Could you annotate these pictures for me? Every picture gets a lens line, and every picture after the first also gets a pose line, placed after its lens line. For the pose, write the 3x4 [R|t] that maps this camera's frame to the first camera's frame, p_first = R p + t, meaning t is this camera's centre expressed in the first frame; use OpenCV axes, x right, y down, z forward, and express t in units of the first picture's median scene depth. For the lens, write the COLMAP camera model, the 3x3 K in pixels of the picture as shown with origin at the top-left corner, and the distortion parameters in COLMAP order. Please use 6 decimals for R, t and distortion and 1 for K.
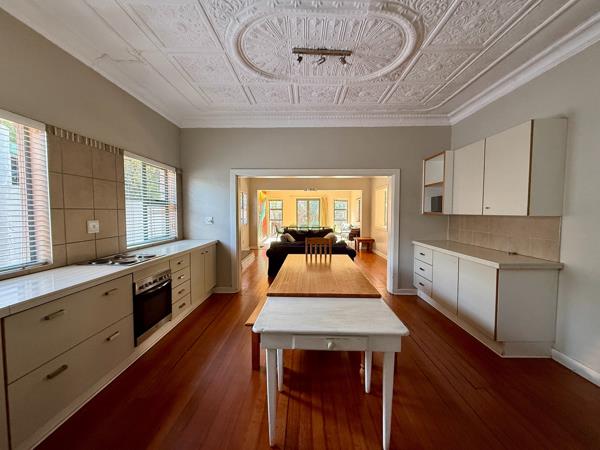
lens RADIAL K [[239.1, 0, 299.2], [0, 239.1, 220.6], [0, 0, 1]] dist [0.003704, -0.000405]
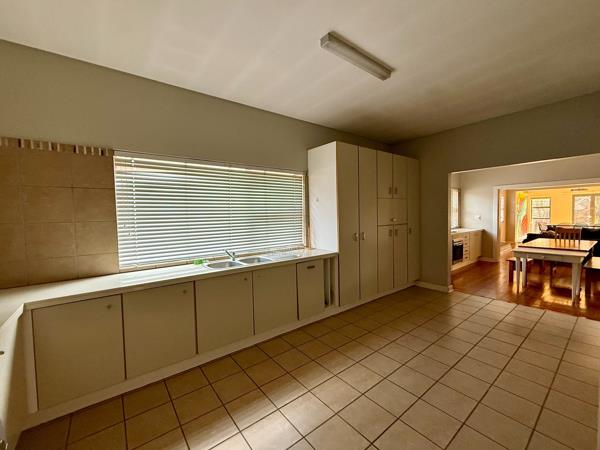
lens RADIAL K [[239.1, 0, 314.1], [0, 239.1, 222.6], [0, 0, 1]] dist [0.003704, -0.000405]
pose [[0.641724, 0.018631, -0.766710, 0.180252], [-0.010665, 0.999825, 0.015369, 0.024788], [0.766862, -0.001686, 0.641810, -0.963468]]
